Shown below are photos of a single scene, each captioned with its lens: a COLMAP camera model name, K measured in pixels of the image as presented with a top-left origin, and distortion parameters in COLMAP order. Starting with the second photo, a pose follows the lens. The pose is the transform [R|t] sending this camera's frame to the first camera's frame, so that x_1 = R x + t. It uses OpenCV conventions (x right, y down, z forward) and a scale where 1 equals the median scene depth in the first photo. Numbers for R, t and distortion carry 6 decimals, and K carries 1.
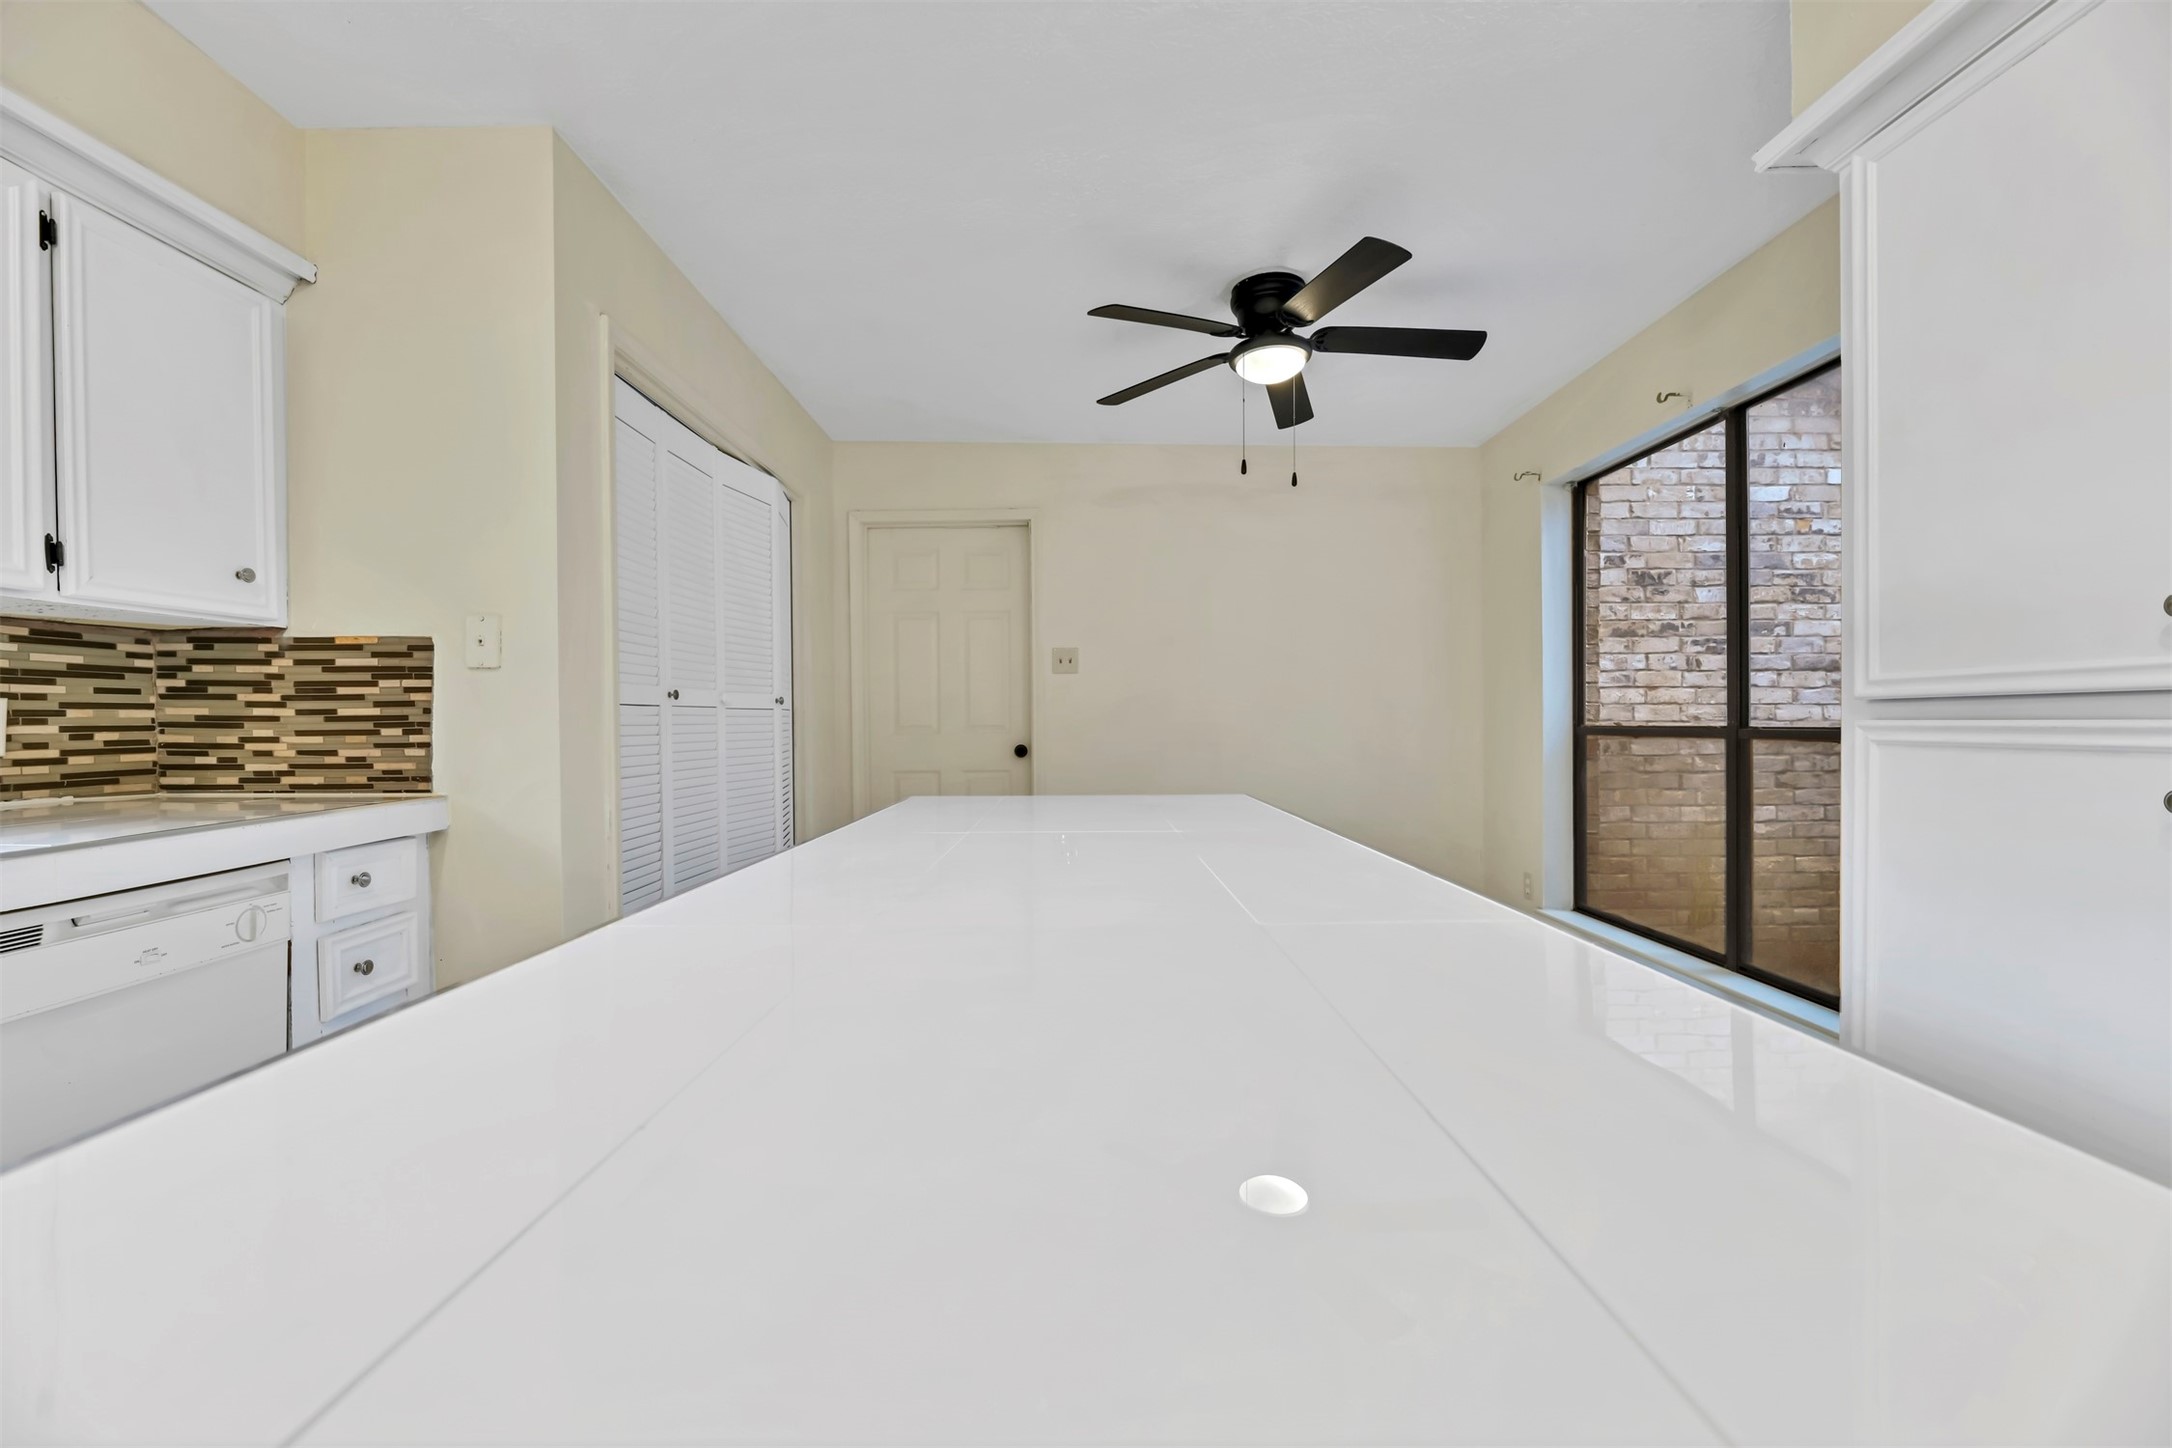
lens RADIAL K [[890.1, 0, 1085.2], [0, 890.1, 730.5], [0, 0, 1]] dist [0.001095, -0.000117]
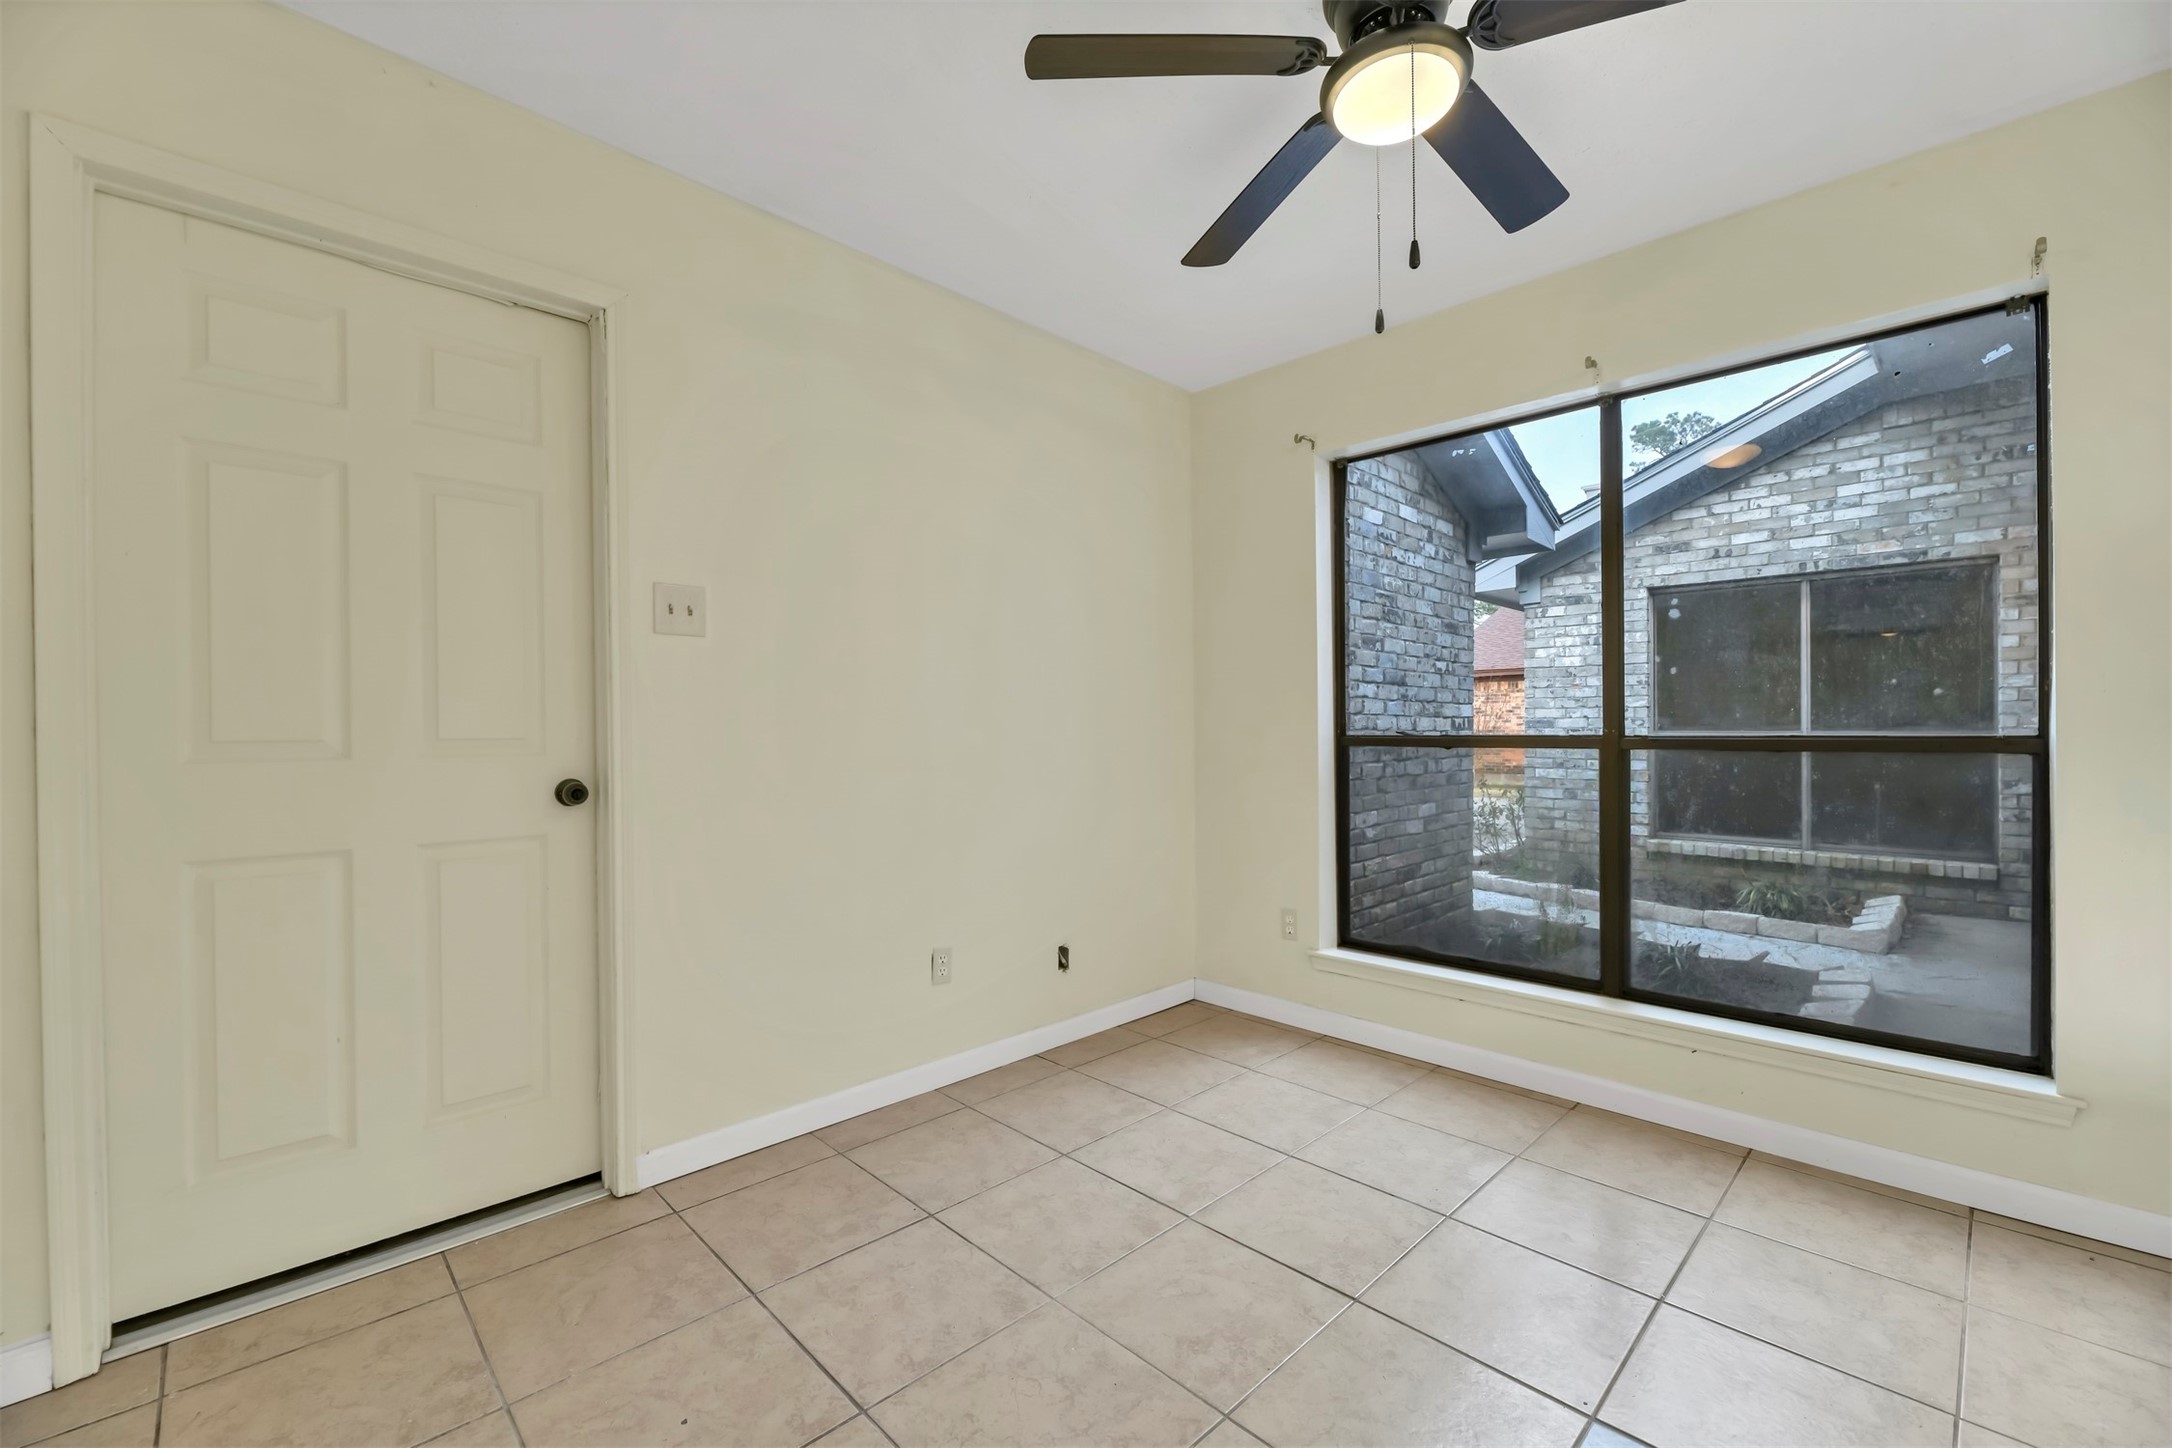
lens RADIAL K [[890.1, 0, 1085.2], [0, 890.1, 730.5], [0, 0, 1]] dist [0.001095, -0.000117]
pose [[0.711708, 0.001714, 0.702474, -0.239318], [0.007119, 0.999928, -0.009653, -0.003205], [-0.702440, 0.011871, 0.711644, 0.530477]]
